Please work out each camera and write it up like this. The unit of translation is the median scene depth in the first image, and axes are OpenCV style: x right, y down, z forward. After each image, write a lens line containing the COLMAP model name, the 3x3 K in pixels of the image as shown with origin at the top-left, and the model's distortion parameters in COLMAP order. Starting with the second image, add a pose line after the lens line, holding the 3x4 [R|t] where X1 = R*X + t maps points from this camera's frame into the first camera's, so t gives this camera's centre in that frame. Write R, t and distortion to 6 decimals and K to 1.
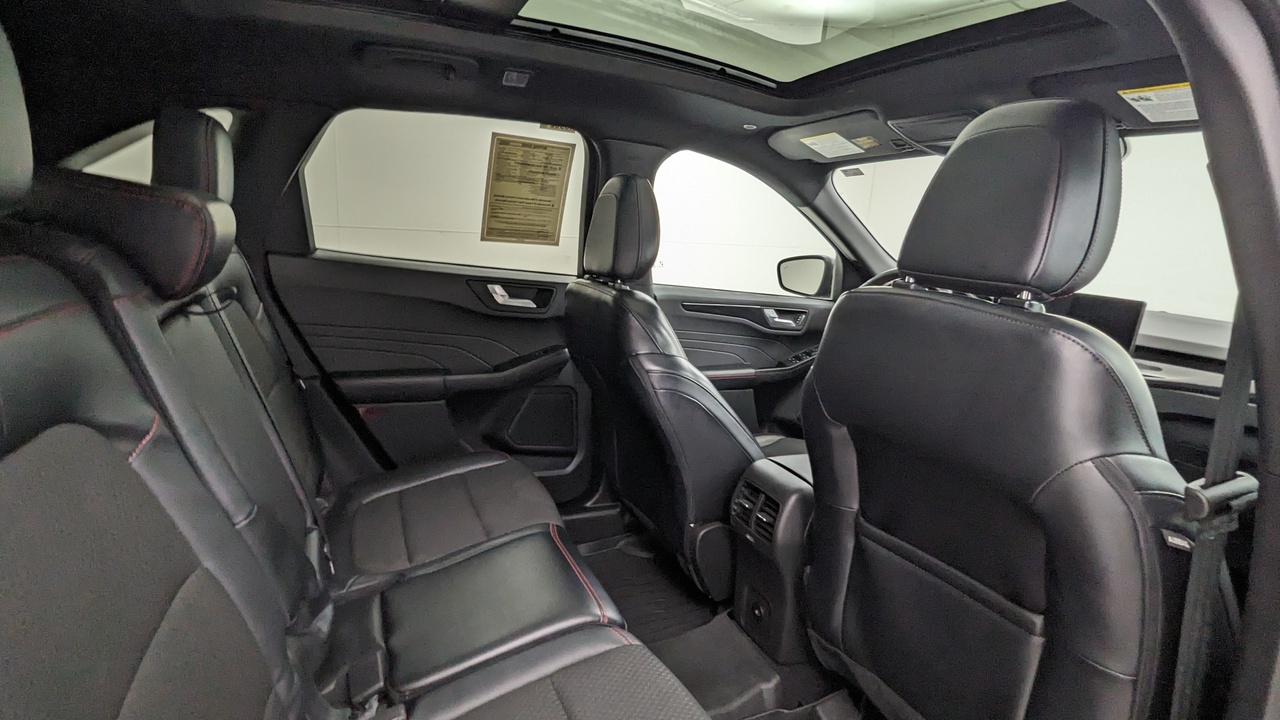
lens RADIAL K [[627.7, 0, 600.7], [0, 627.7, 332.6], [0, 0, 1]] dist [-0.004657, -0.001184]
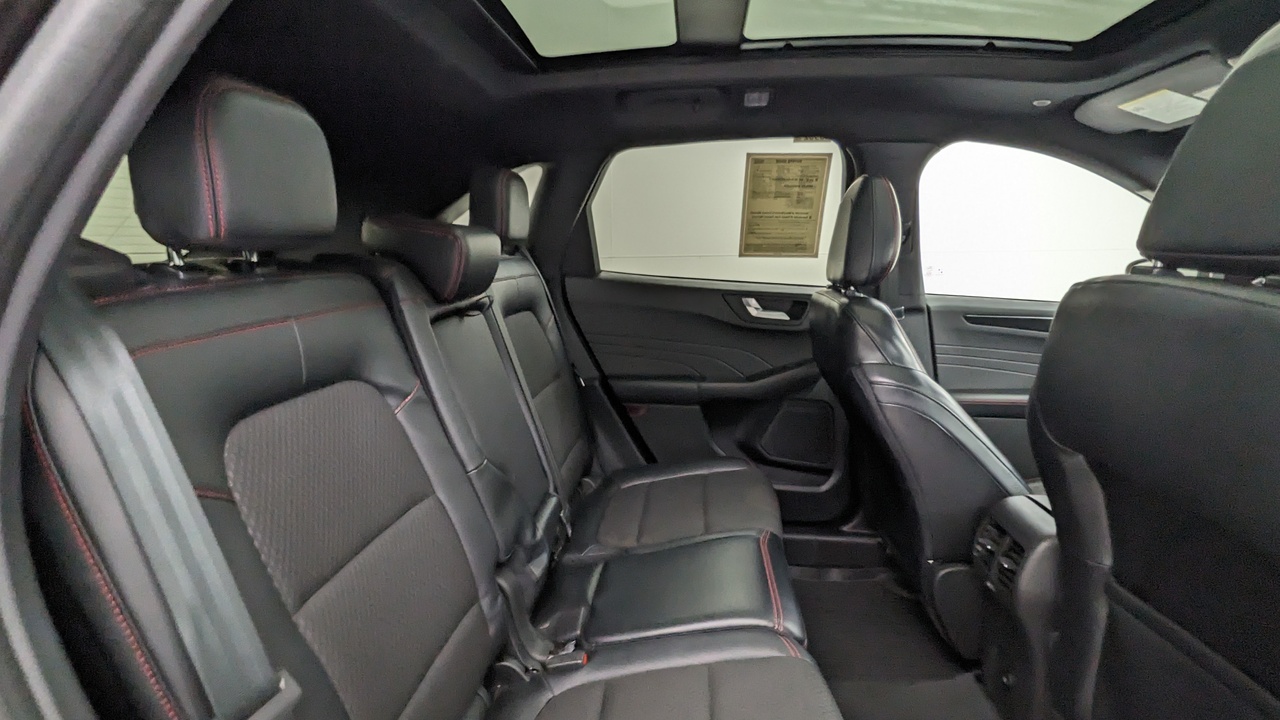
lens RADIAL K [[627.7, 0, 648.8], [0, 627.7, 339.0], [0, 0, 1]] dist [-0.004657, -0.001184]
pose [[0.857093, 0.007562, -0.515106, 0.258362], [-0.029012, 0.999014, -0.033608, 0.036380], [0.514344, 0.043749, 0.856468, 0.030723]]
